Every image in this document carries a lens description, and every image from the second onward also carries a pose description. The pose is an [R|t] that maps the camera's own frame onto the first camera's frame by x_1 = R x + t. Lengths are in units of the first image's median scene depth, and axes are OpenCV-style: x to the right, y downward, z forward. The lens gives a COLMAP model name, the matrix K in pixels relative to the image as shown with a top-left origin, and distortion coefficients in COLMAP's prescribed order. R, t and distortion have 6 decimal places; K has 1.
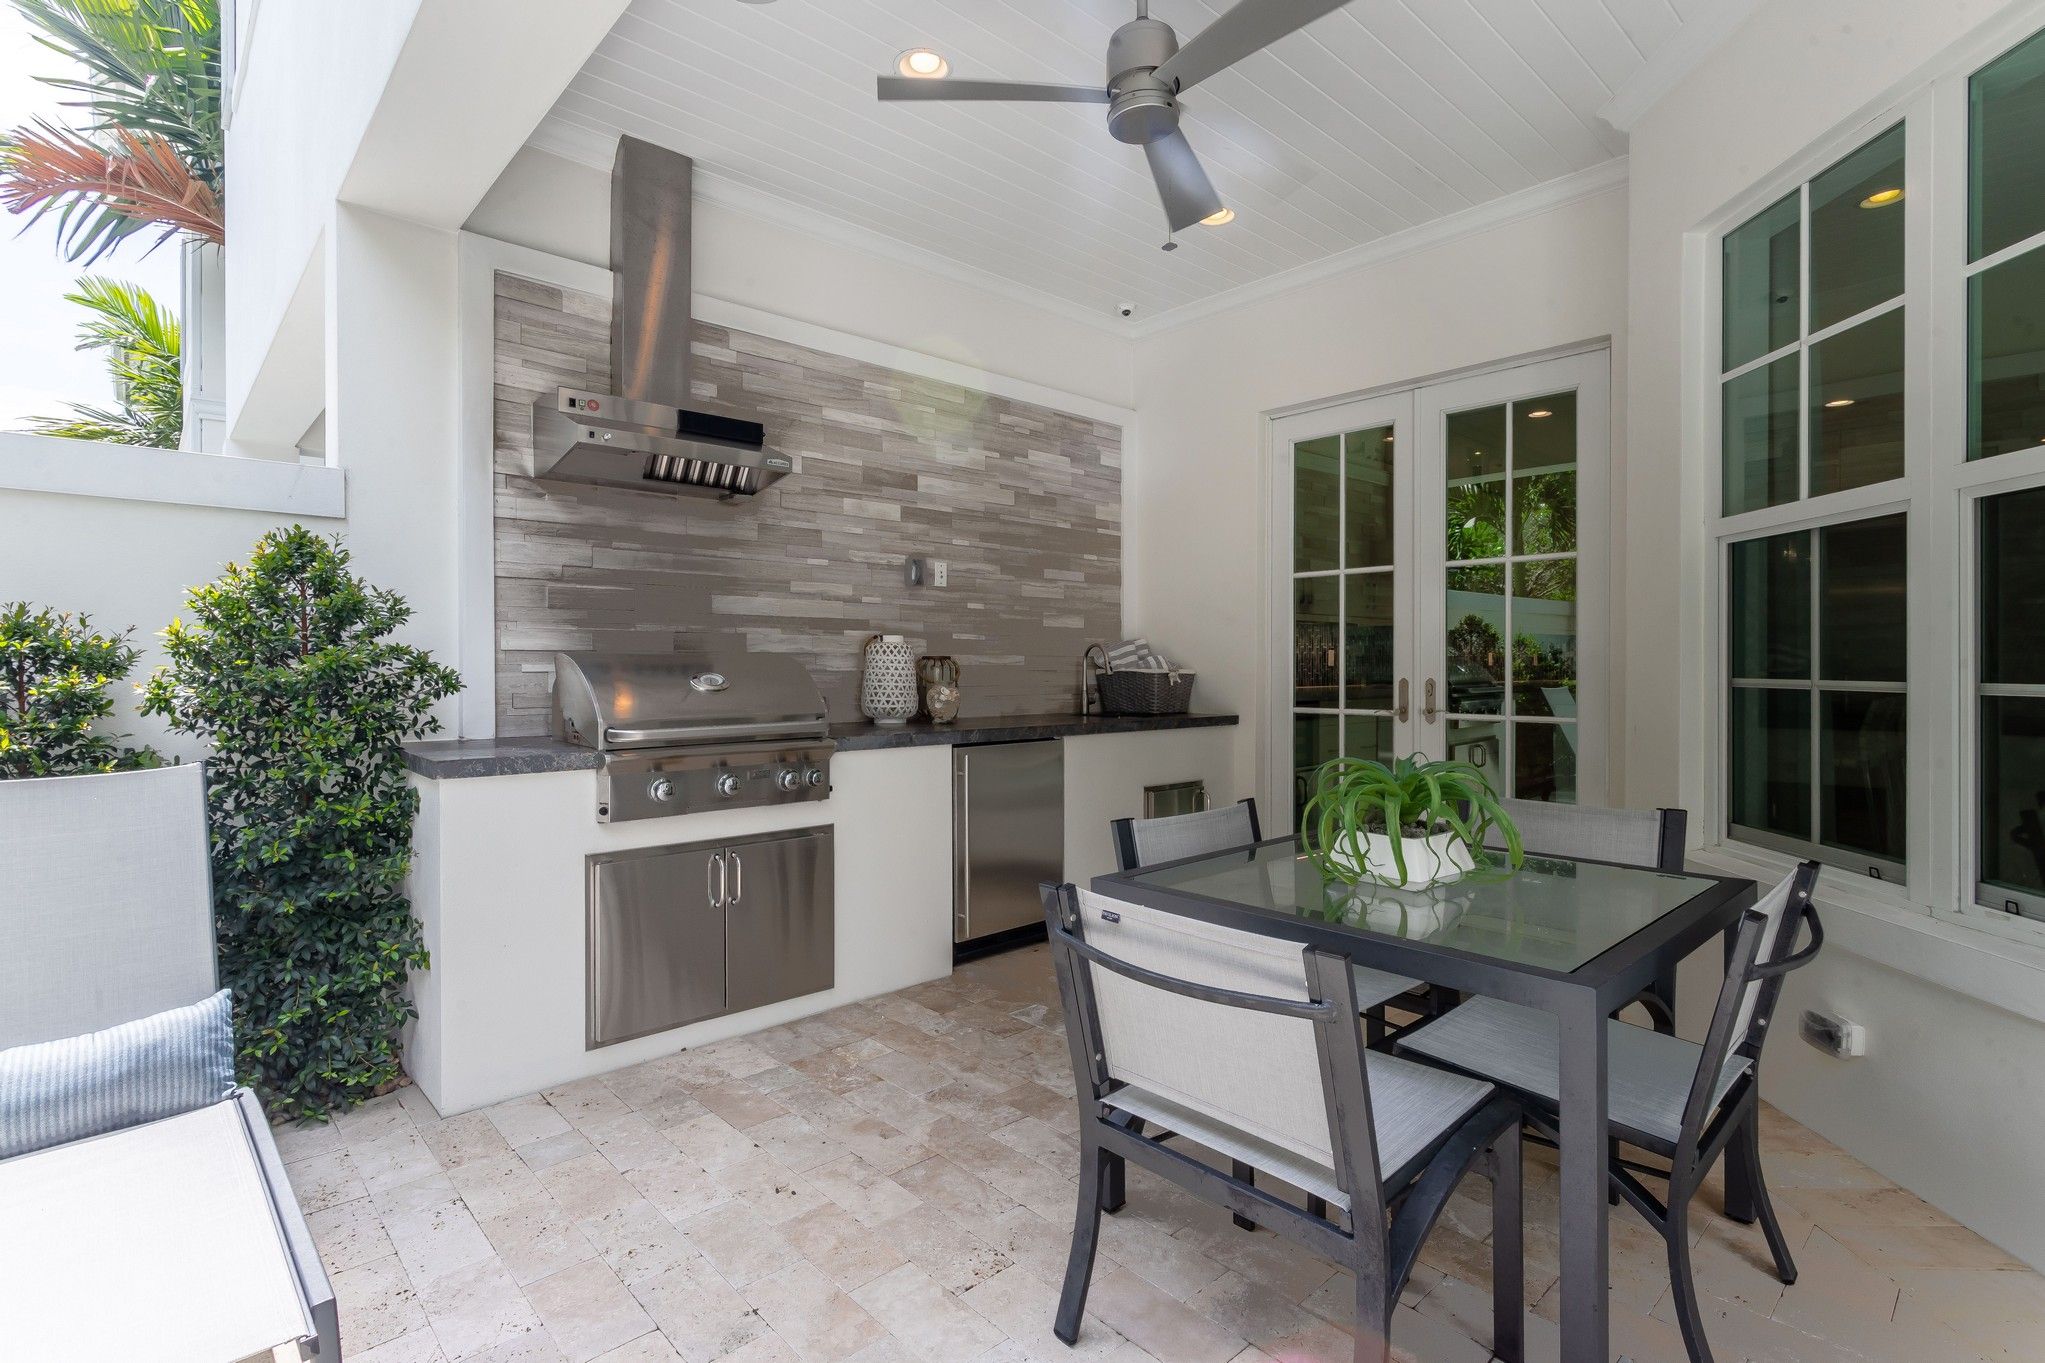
lens RADIAL K [[963.8, 0, 1064.1], [0, 963.8, 663.2], [0, 0, 1]] dist [0.001292, 0.000114]
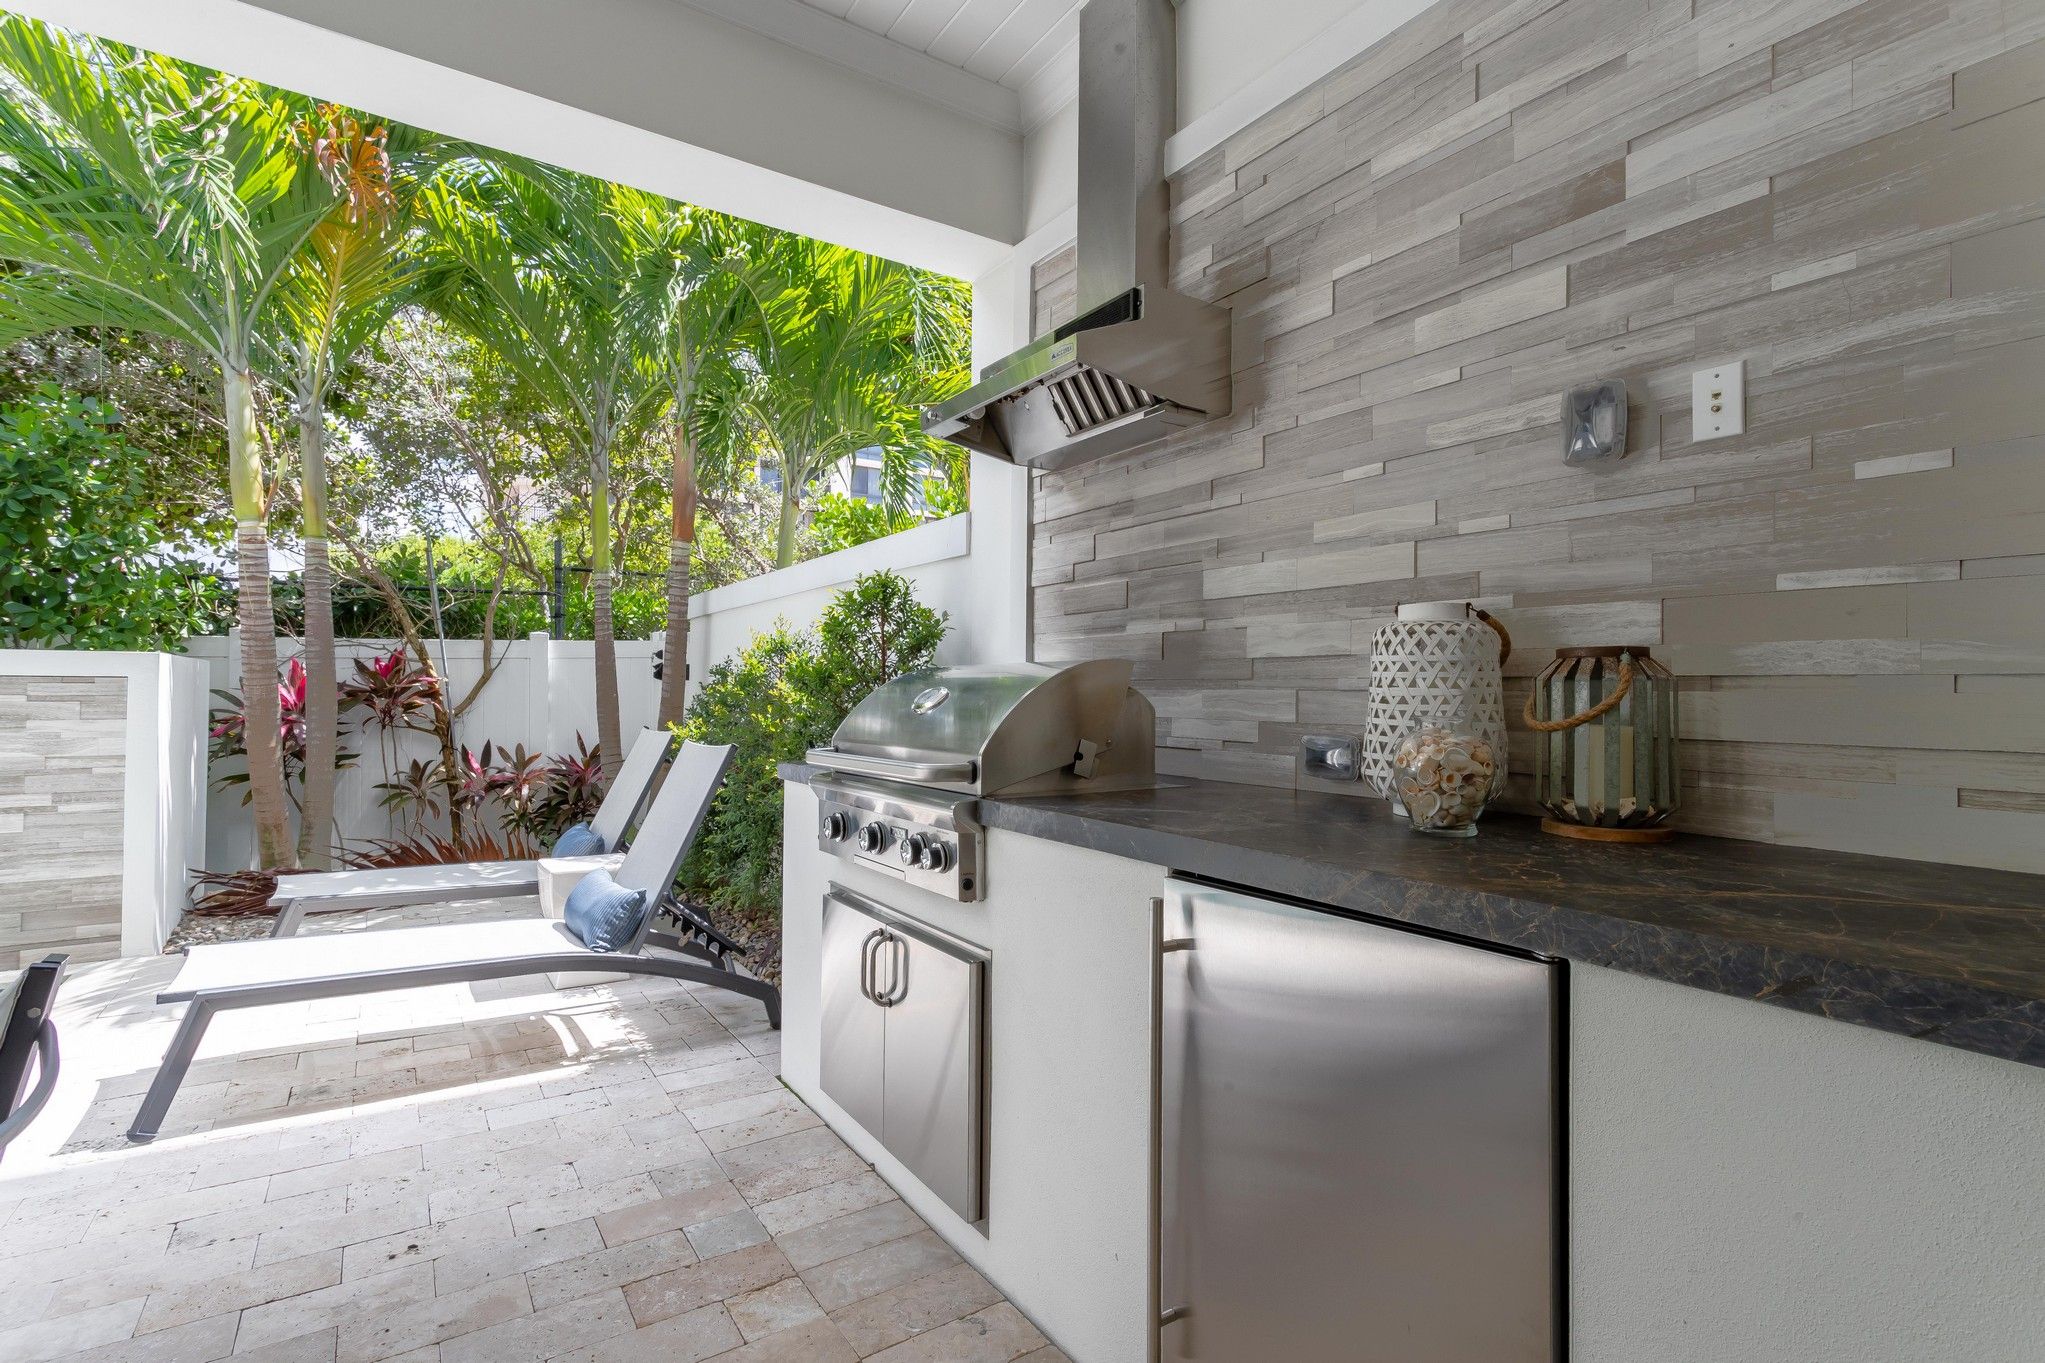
lens RADIAL K [[956.3, 0, 994.0], [0, 956.3, 673.2], [0, 0, 1]] dist [0.000147, -0.000005]
pose [[-0.183898, -0.022475, -0.982688, 0.264607], [-0.008847, 0.999736, -0.021210, 0.011409], [0.982906, 0.004793, -0.184048, 0.902944]]
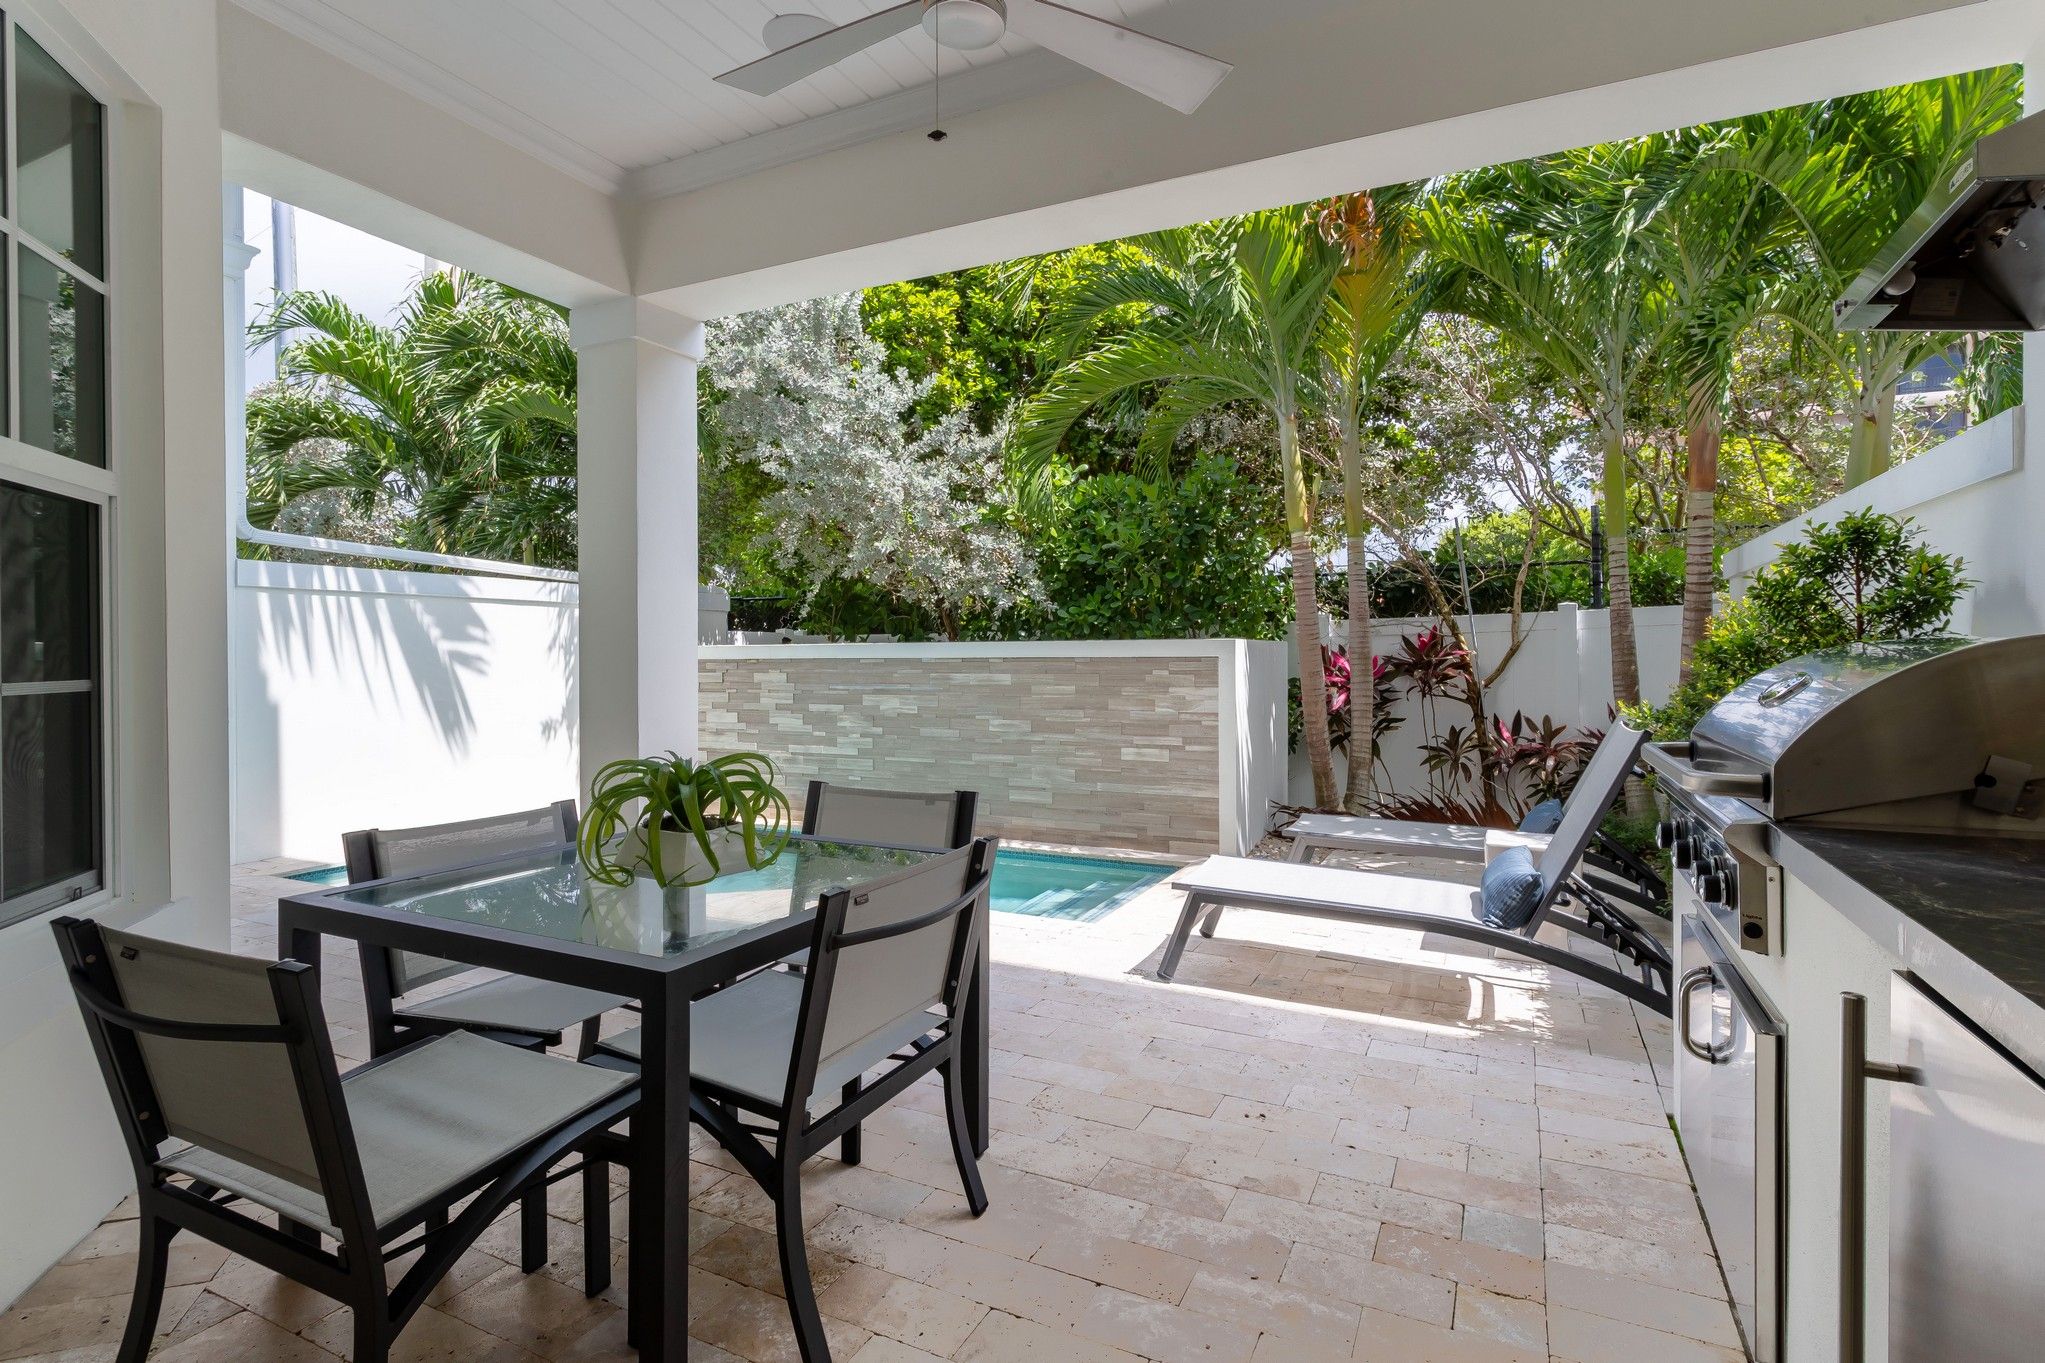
lens RADIAL K [[963.8, 0, 1064.1], [0, 963.8, 663.2], [0, 0, 1]] dist [0.001292, 0.000114]
pose [[-0.926380, 0.003712, -0.376572, 0.186535], [0.000765, 0.999968, 0.007976, -0.000181], [0.376590, 0.007101, -0.926353, 1.044931]]
